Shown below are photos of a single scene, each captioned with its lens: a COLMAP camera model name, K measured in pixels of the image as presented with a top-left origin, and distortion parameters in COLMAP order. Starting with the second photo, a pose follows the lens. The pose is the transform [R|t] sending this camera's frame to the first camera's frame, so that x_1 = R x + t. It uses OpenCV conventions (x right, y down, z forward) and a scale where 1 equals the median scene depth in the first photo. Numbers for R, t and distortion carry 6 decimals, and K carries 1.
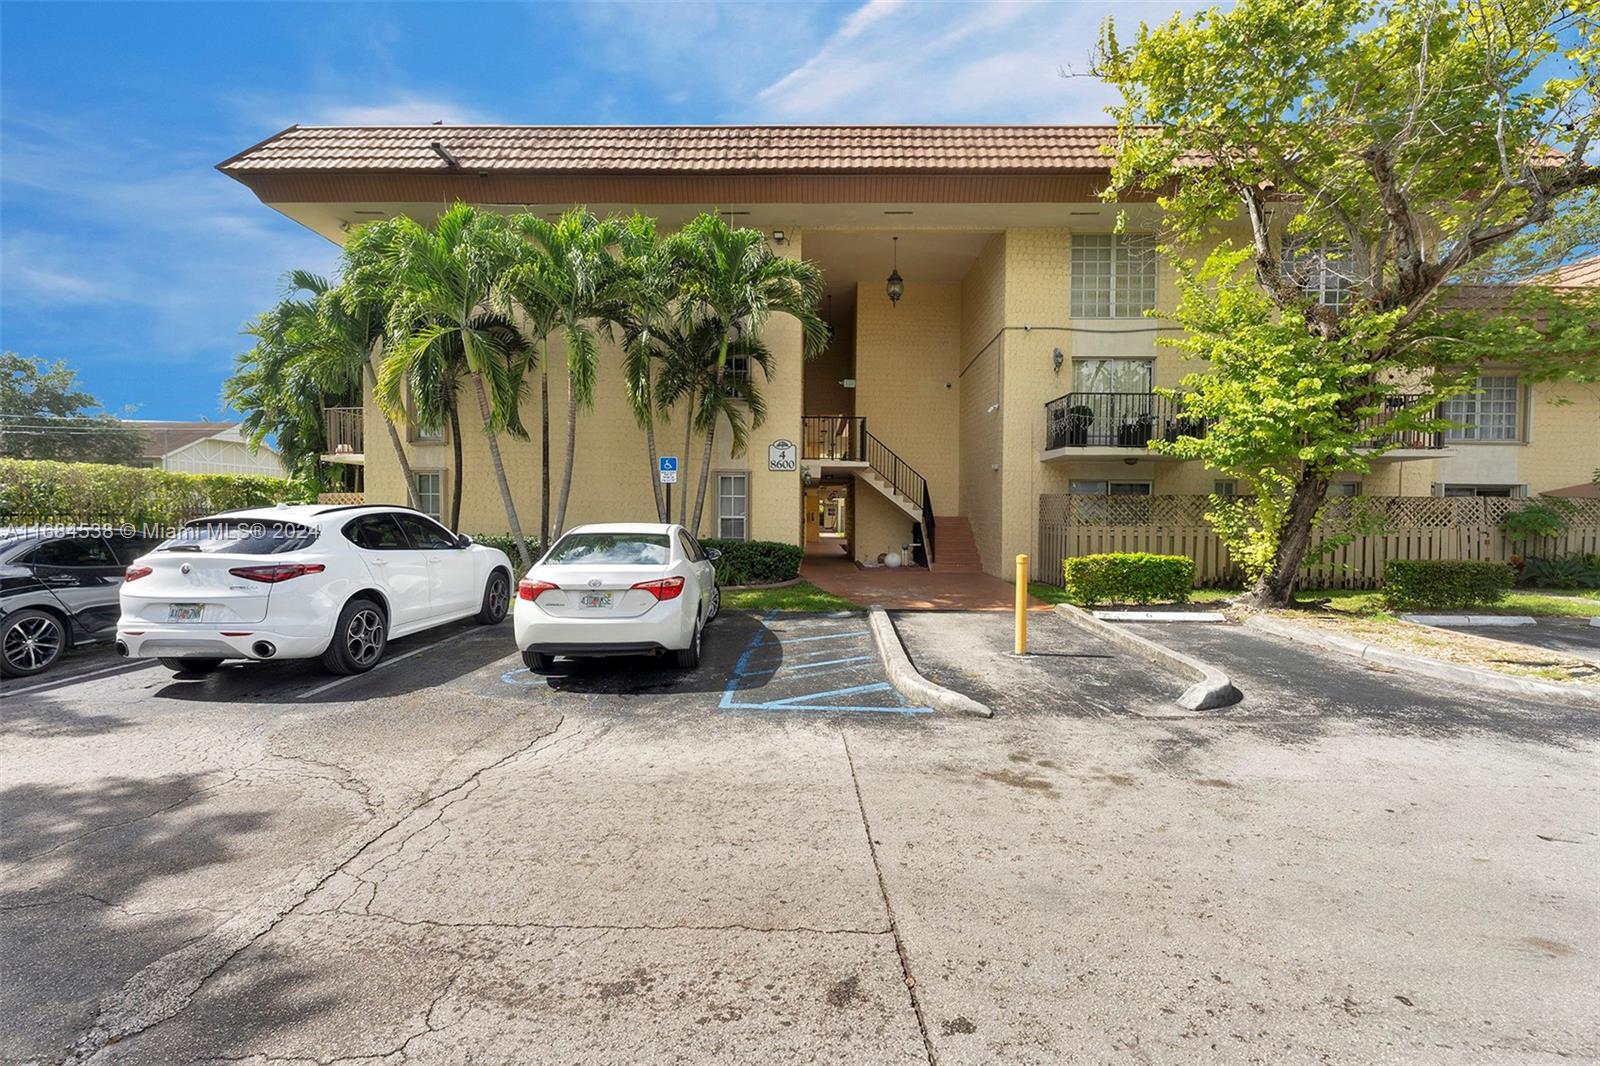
lens RADIAL K [[703.1, 0, 799.2], [0, 703.1, 530.1], [0, 0, 1]] dist [-0.000084, -0.001050]
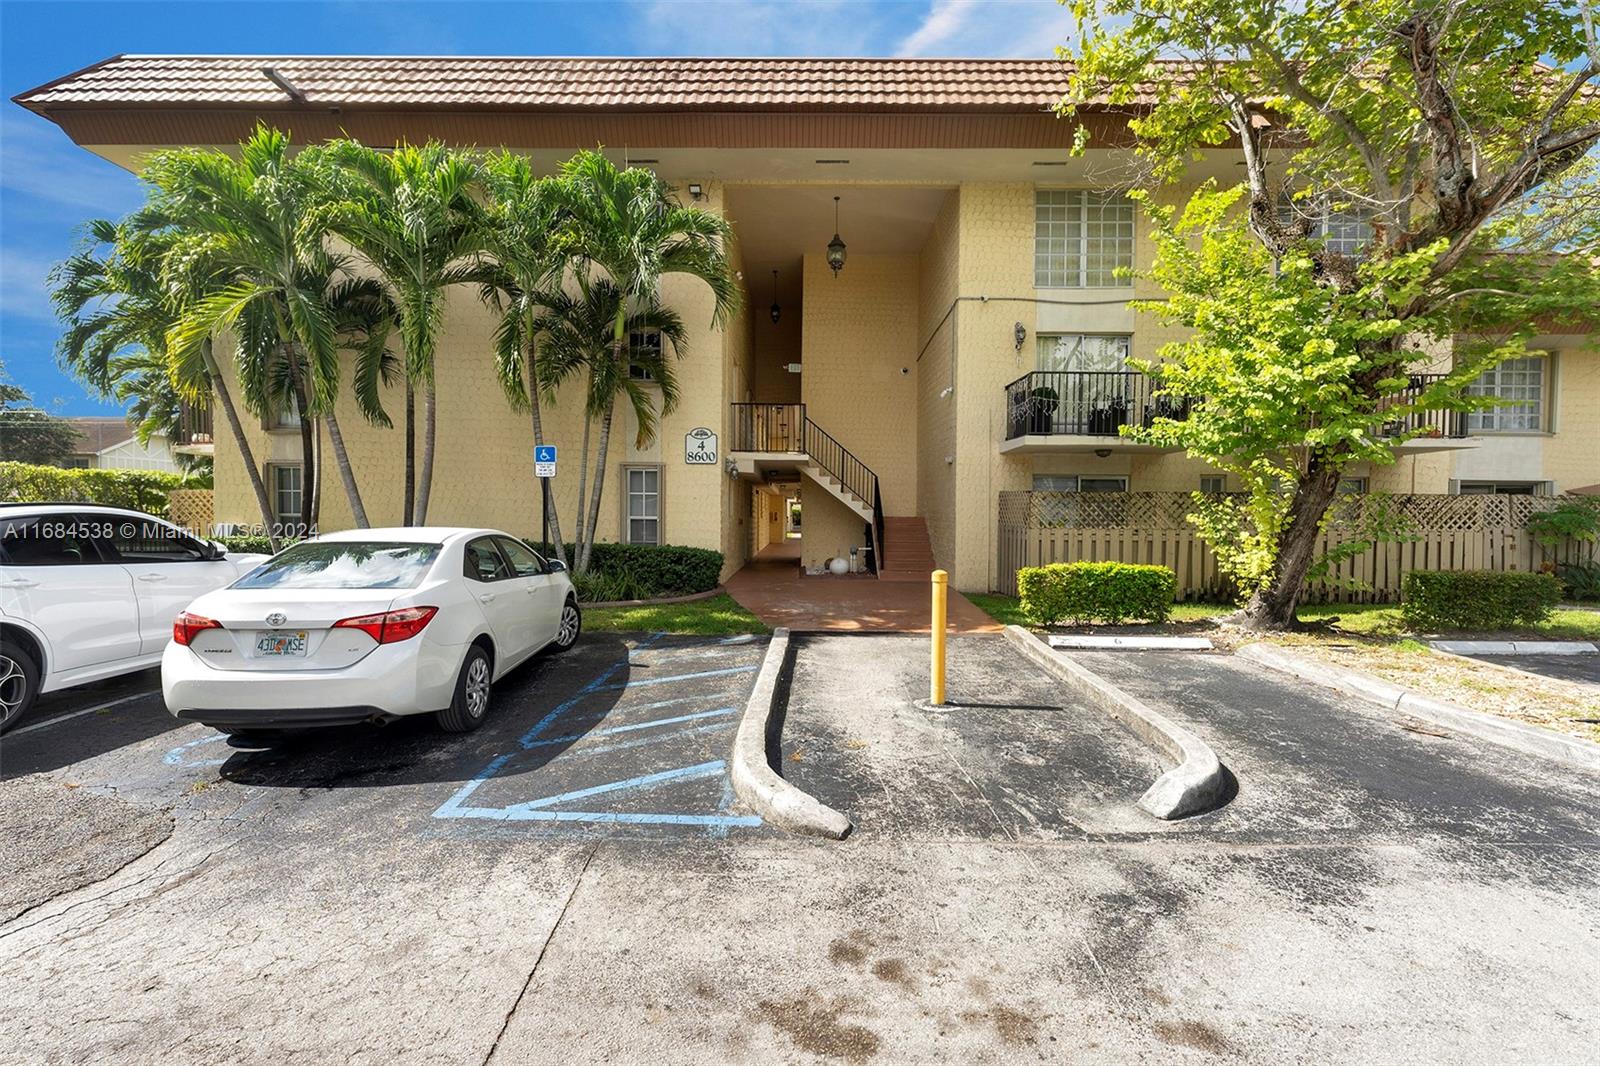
lens RADIAL K [[703.1, 0, 796.0], [0, 703.1, 530.6], [0, 0, 1]] dist [-0.000084, -0.001050]
pose [[0.999948, -0.000140, 0.010175, 0.111951], [0.000126, 0.999999, 0.001391, -0.005639], [-0.010175, -0.001389, 0.999947, 0.184846]]
